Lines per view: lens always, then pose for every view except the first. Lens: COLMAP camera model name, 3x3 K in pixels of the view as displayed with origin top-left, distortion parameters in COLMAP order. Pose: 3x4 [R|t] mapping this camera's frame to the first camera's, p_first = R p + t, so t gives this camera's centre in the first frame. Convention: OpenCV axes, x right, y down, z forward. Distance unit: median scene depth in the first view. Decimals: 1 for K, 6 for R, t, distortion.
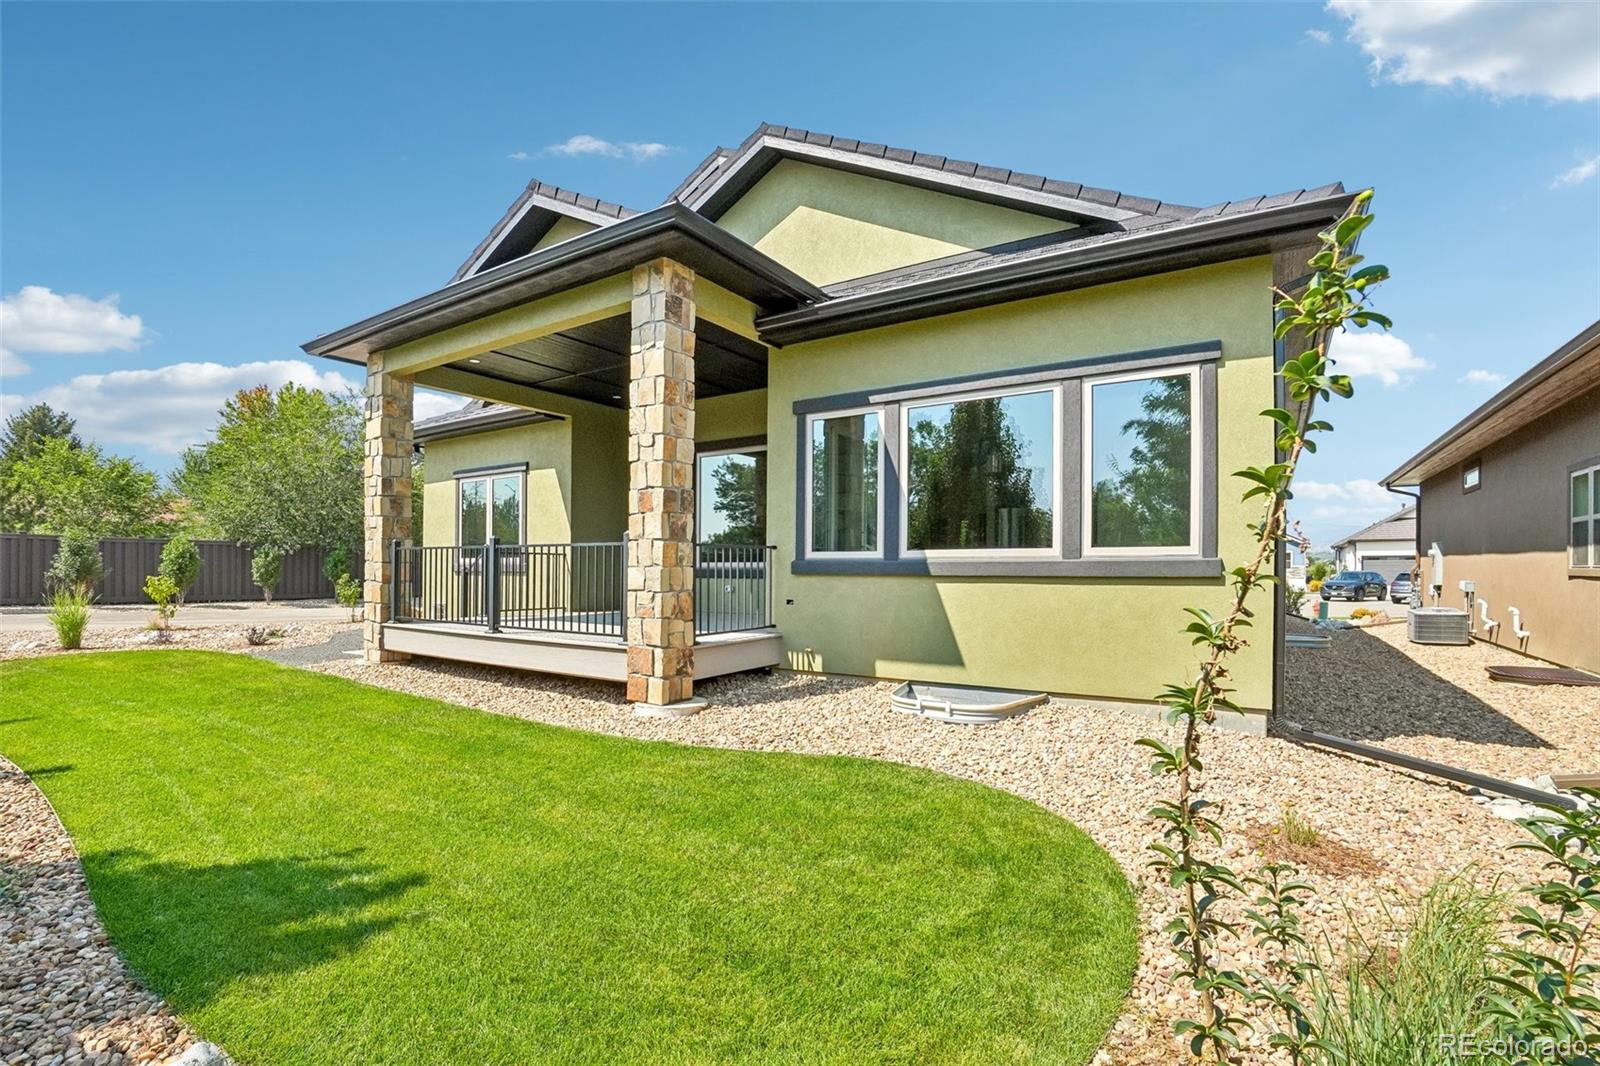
lens RADIAL K [[724.7, 0, 801.6], [0, 724.7, 557.6], [0, 0, 1]] dist [-0.053038, 0.000058]
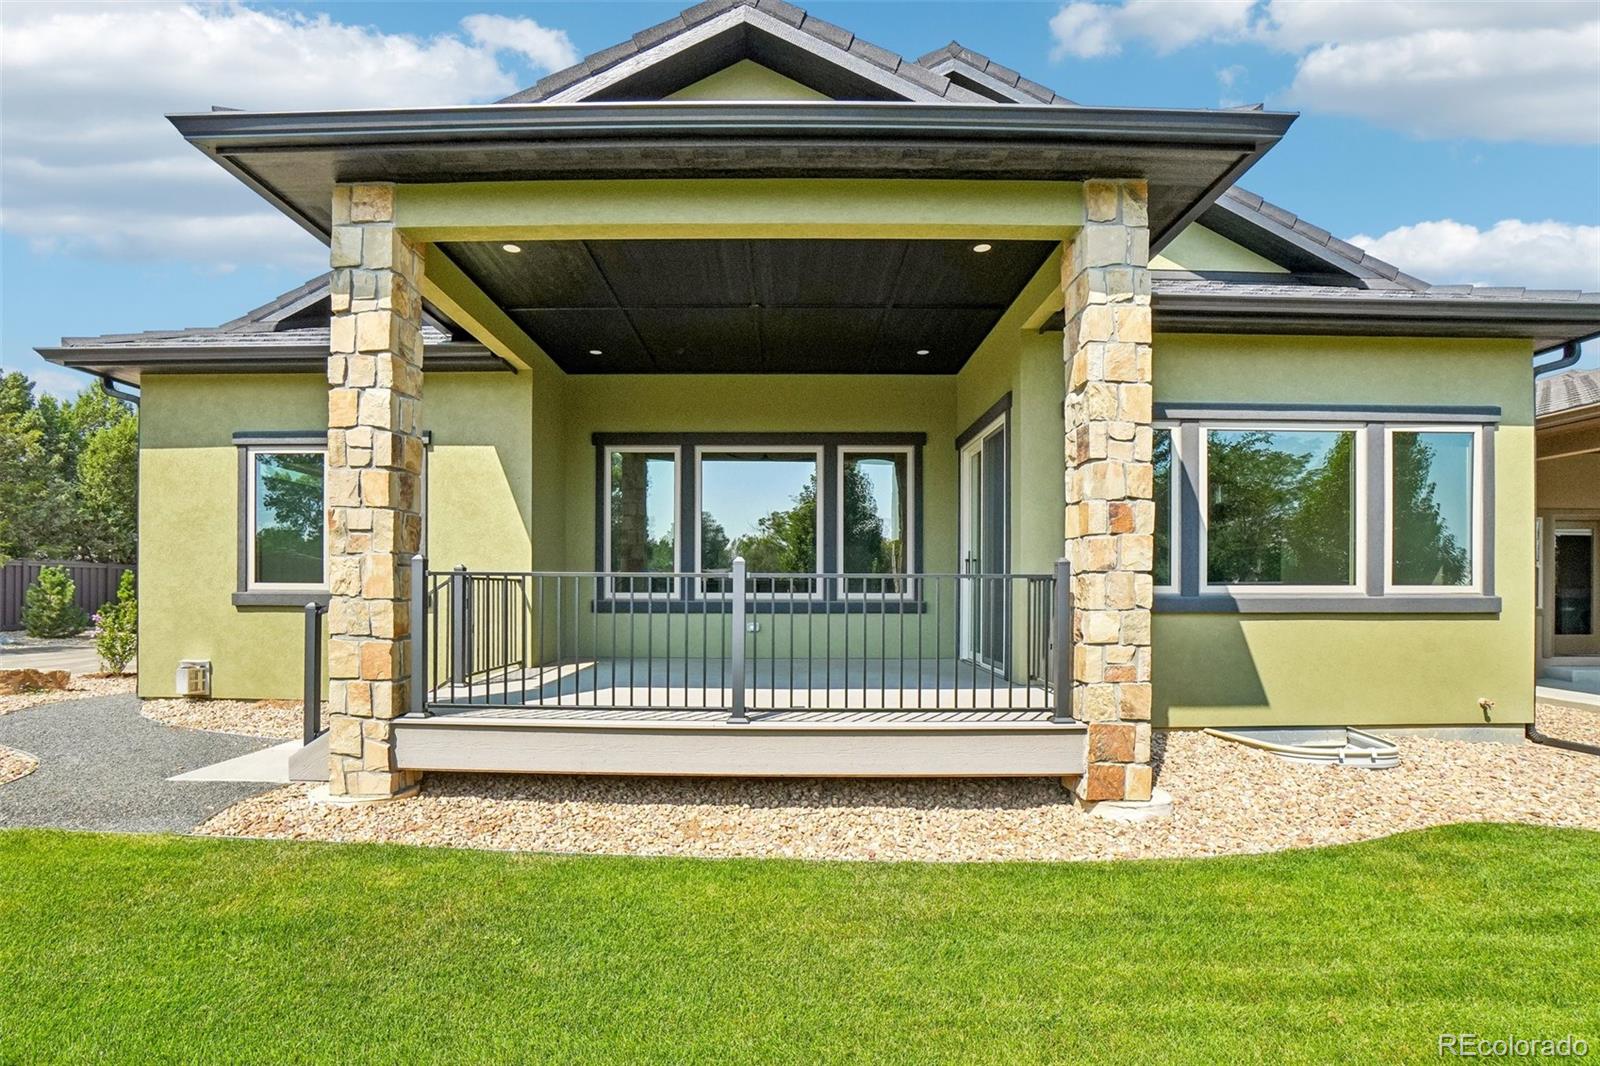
lens RADIAL K [[725.1, 0, 794.7], [0, 725.1, 586.6], [0, 0, 1]] dist [-0.034547, 0.000147]
pose [[0.843471, 0.003401, 0.537163, -0.793601], [-0.007402, 0.999959, 0.005292, -0.009523], [-0.537123, -0.008439, 0.843462, 0.528600]]
